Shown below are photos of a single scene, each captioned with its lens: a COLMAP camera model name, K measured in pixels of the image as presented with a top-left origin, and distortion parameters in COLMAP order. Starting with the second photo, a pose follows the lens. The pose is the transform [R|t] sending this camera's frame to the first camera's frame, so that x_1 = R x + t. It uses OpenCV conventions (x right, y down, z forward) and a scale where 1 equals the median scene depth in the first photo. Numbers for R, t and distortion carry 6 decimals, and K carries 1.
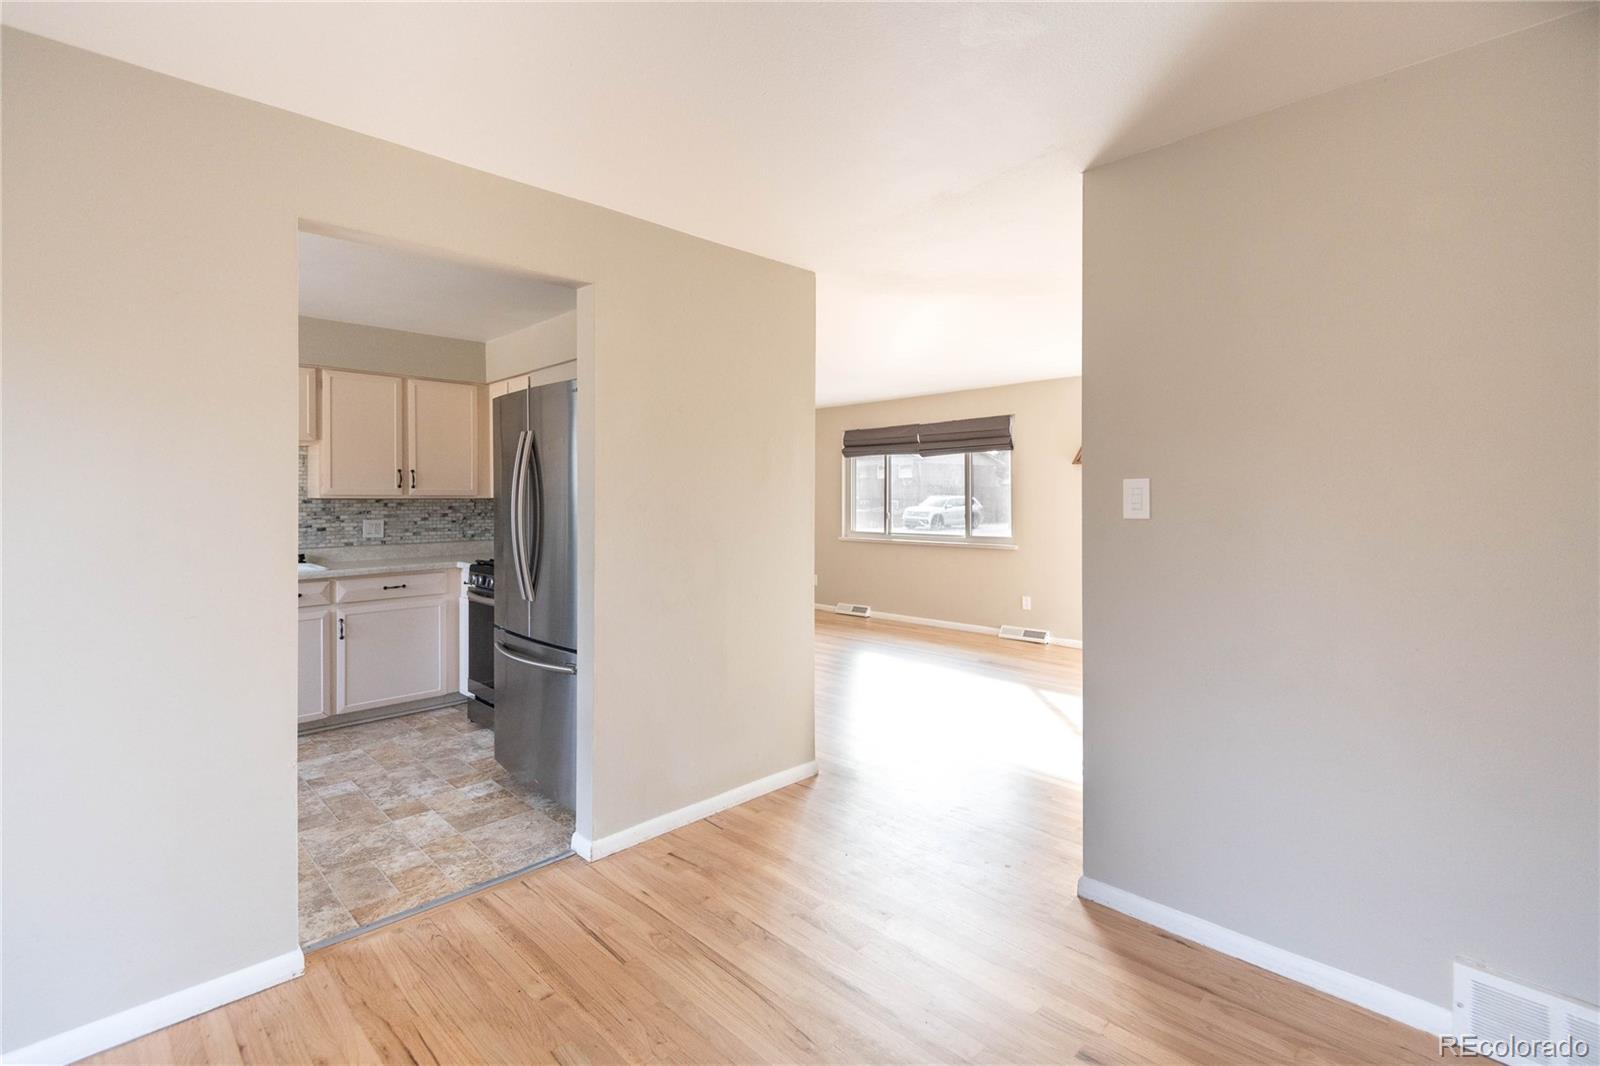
lens RADIAL K [[755.5, 0, 820.7], [0, 755.5, 513.4], [0, 0, 1]] dist [0.025836, -0.016468]
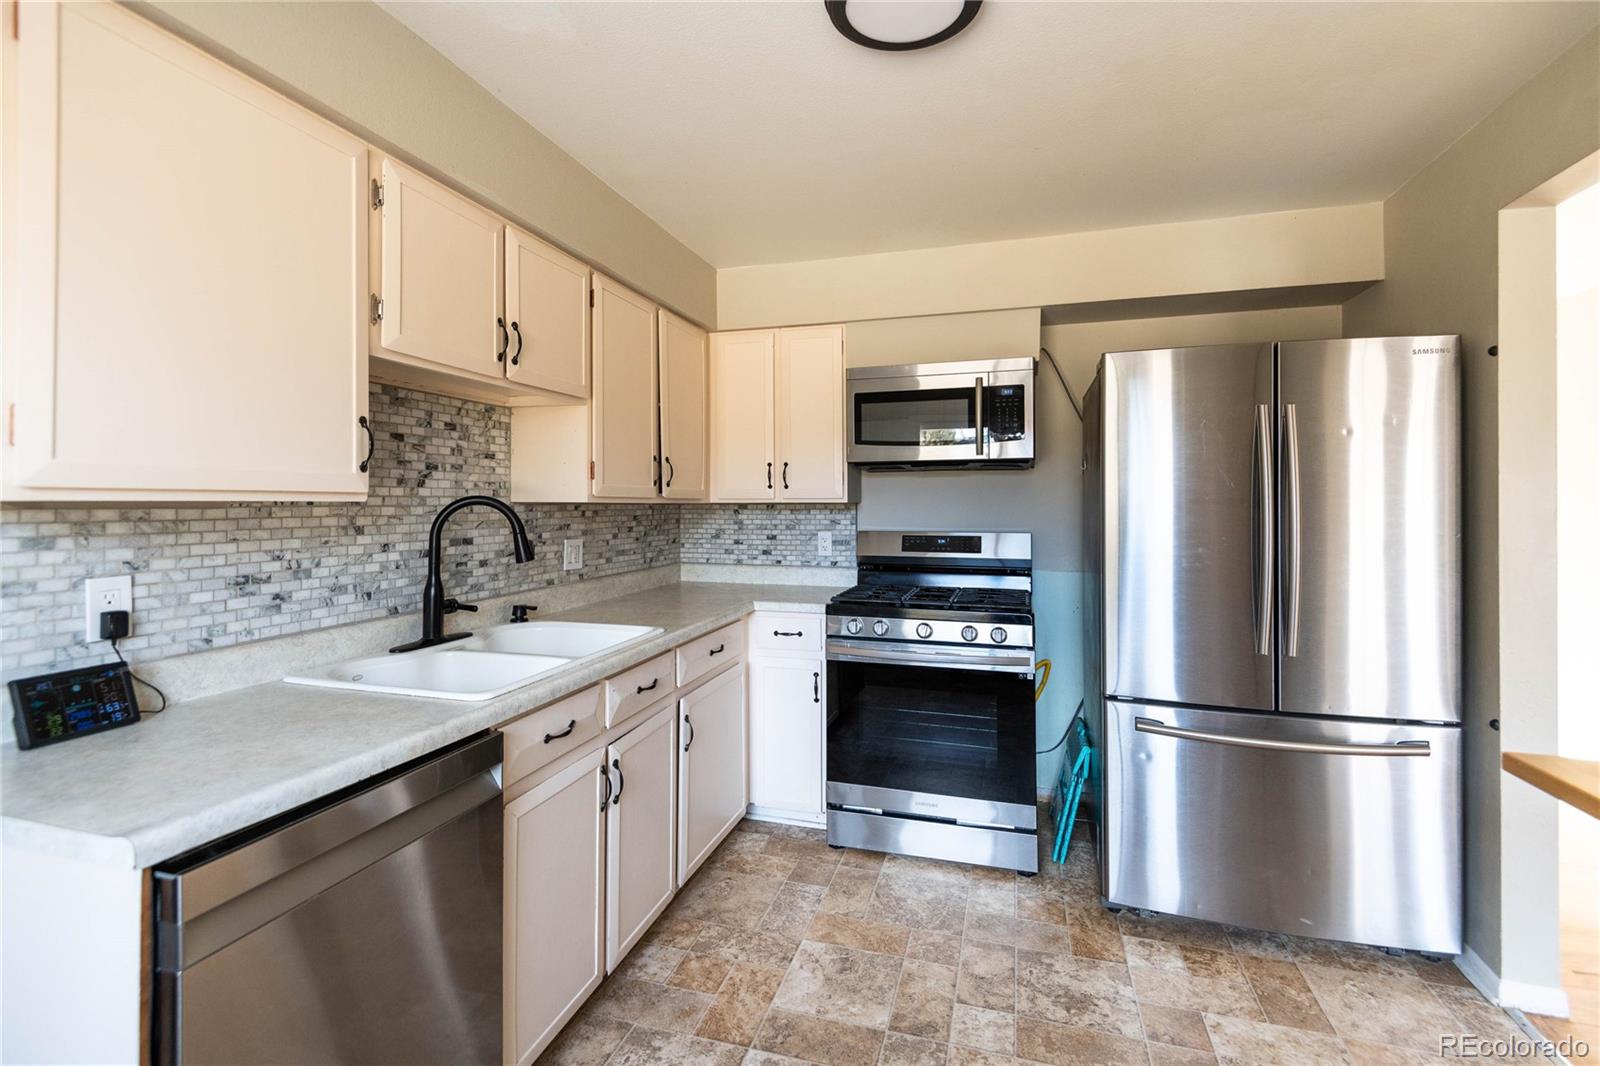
lens RADIAL K [[755.5, 0, 808.4], [0, 755.5, 495.7], [0, 0, 1]] dist [0.025836, -0.016468]
pose [[0.875117, 0.006219, 0.483871, -0.820617], [0.007290, 0.999635, -0.026033, -0.009821], [-0.483856, 0.026309, 0.874752, 0.455767]]
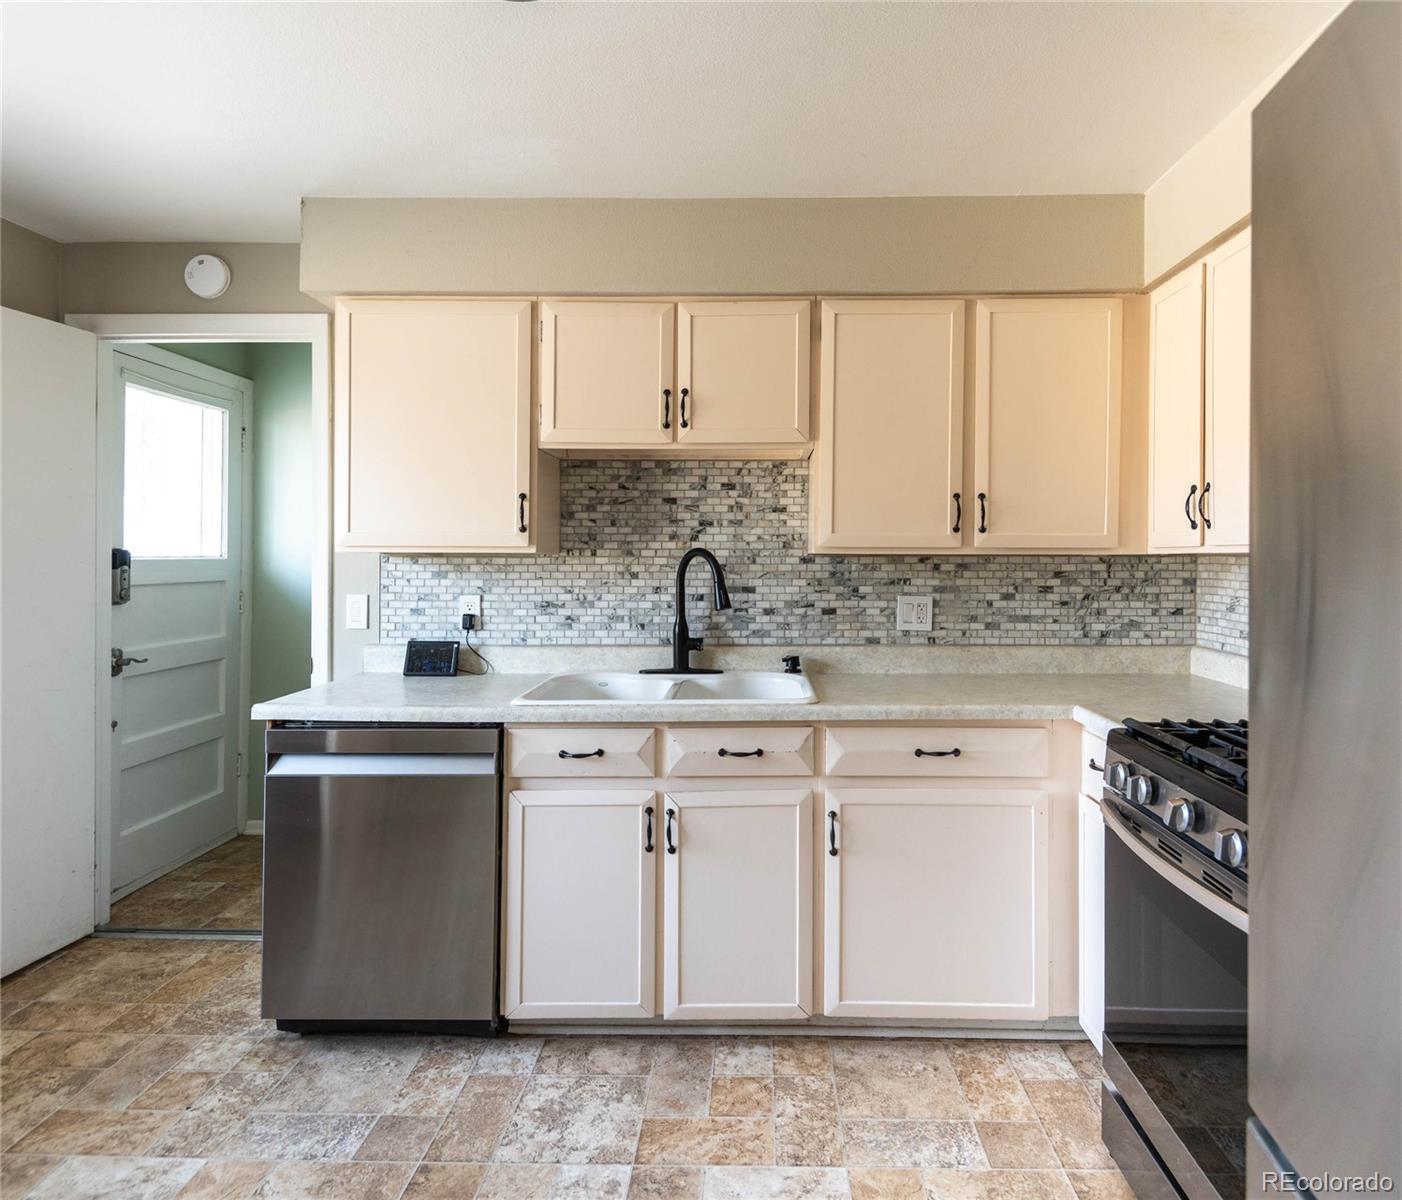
lens RADIAL K [[839.9, 0, 726.2], [0, 839.9, 554.1], [0, 0, 1]] dist [0.035304, -0.014110]
pose [[0.677894, -0.001206, -0.735158, -0.291983], [-0.015651, 0.999748, -0.016073, -0.010084], [0.734993, 0.022402, 0.677705, 0.594468]]
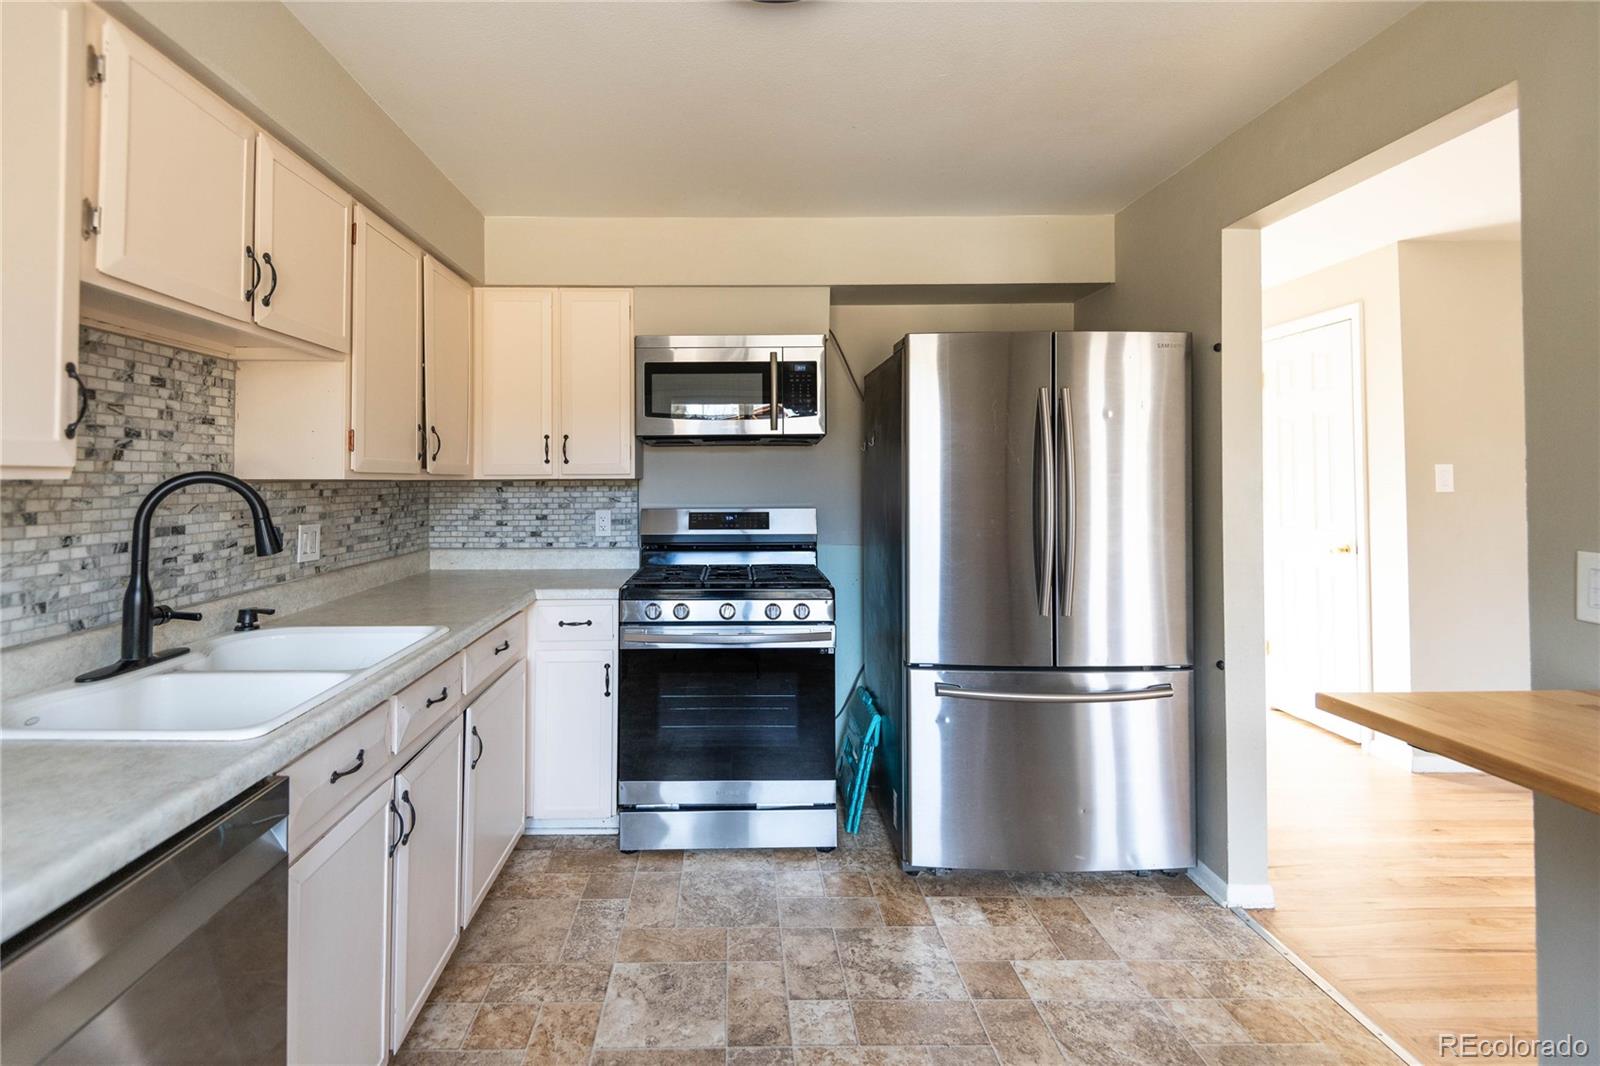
lens RADIAL K [[755.5, 0, 747.2], [0, 755.5, 457.3], [0, 0, 1]] dist [0.025836, -0.016468]
pose [[0.691798, 0.019964, 0.721815, -0.860144], [0.016739, 0.998906, -0.043671, -0.009719], [-0.721897, 0.042294, 0.690707, 0.525175]]
